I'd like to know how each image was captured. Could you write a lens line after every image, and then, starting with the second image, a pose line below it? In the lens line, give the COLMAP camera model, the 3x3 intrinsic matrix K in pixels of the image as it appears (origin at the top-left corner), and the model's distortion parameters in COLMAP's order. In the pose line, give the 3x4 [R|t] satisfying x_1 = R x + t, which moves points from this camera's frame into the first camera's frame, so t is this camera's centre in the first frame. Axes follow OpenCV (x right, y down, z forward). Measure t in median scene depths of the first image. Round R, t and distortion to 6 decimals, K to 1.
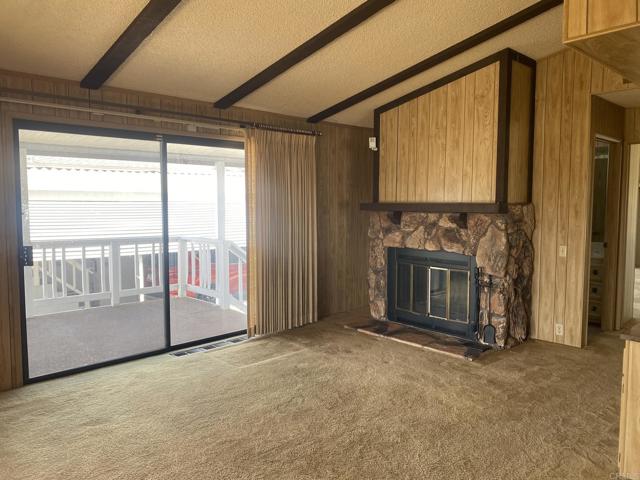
lens RADIAL K [[484.8, 0, 322.6], [0, 484.8, 236.6], [0, 0, 1]] dist [0.043873, -0.060845]
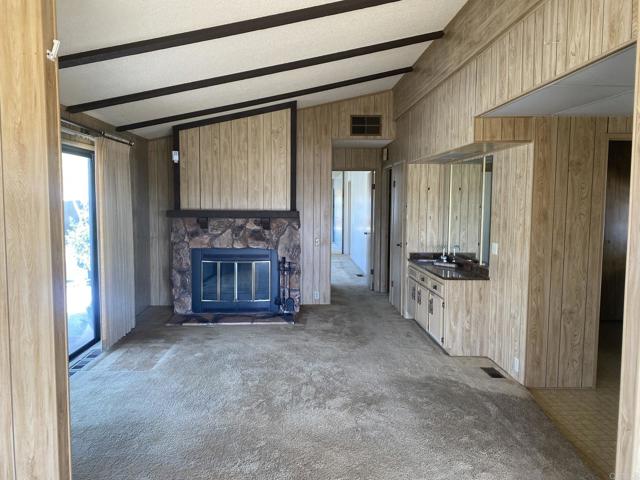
lens RADIAL K [[484.8, 0, 317.6], [0, 484.8, 242.6], [0, 0, 1]] dist [0.043873, -0.060845]
pose [[0.656057, -0.061834, 0.752174, -0.601459], [0.051576, 0.997981, 0.037055, -0.022613], [-0.752947, 0.014484, 0.657922, 0.028203]]
